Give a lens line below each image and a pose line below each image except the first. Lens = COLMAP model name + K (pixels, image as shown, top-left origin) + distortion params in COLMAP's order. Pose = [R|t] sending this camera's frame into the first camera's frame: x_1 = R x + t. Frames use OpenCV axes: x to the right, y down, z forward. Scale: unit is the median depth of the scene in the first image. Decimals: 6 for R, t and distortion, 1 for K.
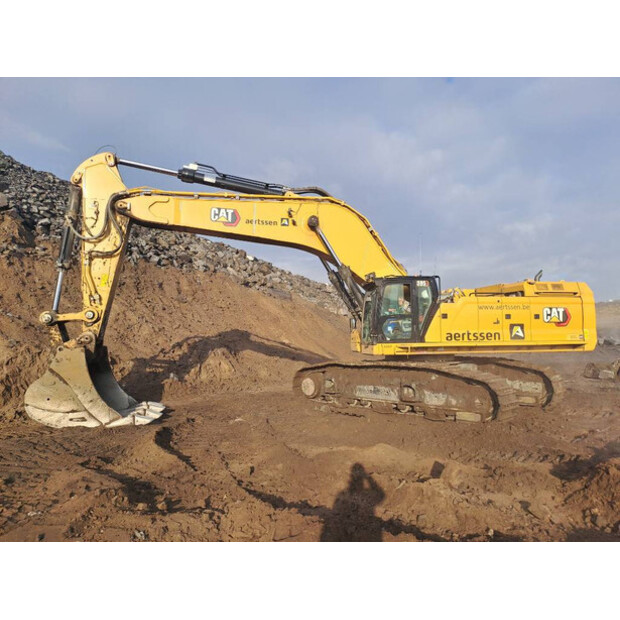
lens RADIAL K [[465.2, 0, 309.7], [0, 465.2, 325.7], [0, 0, 1]] dist [0.064514, -0.005459]
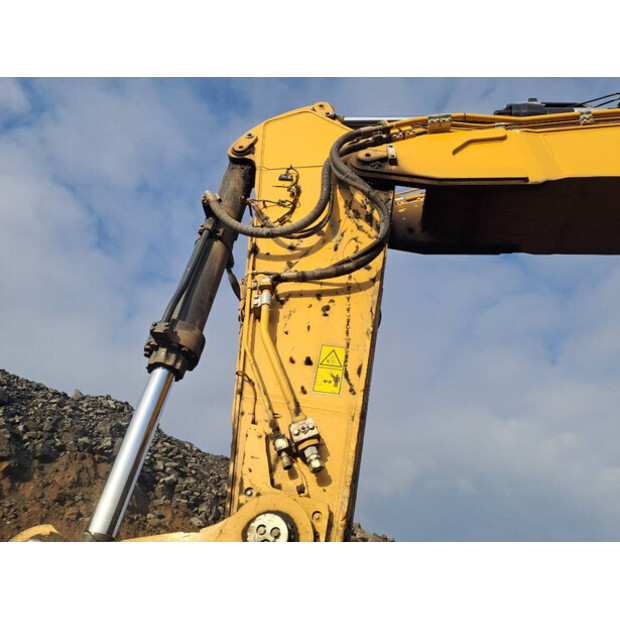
lens RADIAL K [[465.2, 0, 309.7], [0, 465.2, 325.7], [0, 0, 1]] dist [0.064514, -0.005459]
pose [[0.965026, -0.179919, -0.190666, -0.213198], [0.032101, 0.802934, -0.595203, 0.007866], [0.260181, 0.568266, 0.780628, 0.435475]]
